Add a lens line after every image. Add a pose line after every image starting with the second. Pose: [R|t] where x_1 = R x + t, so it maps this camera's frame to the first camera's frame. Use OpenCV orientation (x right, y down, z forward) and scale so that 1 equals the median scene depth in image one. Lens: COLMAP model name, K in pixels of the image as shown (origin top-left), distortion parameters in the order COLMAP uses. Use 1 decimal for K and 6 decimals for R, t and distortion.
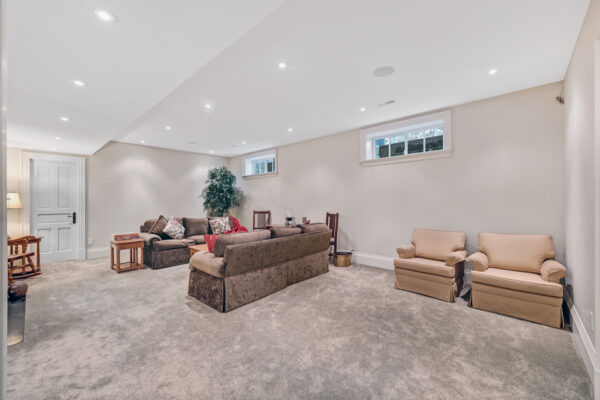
lens RADIAL K [[251.1, 0, 300.0], [0, 251.1, 200.0], [0, 0, 1]] dist [-0.000253, -0.000038]
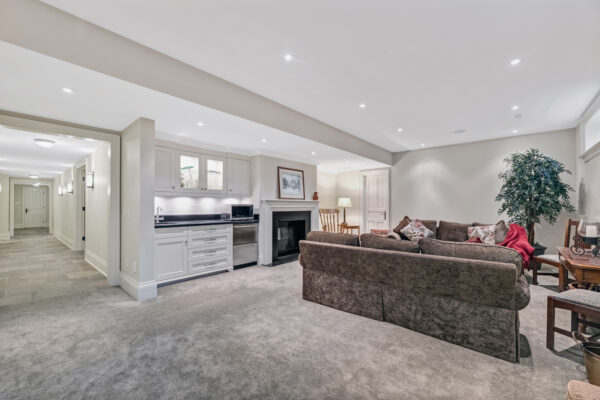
lens RADIAL K [[251.1, 0, 300.0], [0, 251.1, 200.0], [0, 0, 1]] dist [-0.000253, -0.000038]
pose [[0.031950, -0.020800, -0.999273, 0.439576], [-0.002610, 0.999778, -0.020894, 0.018610], [0.999486, 0.003276, 0.031888, 0.517617]]
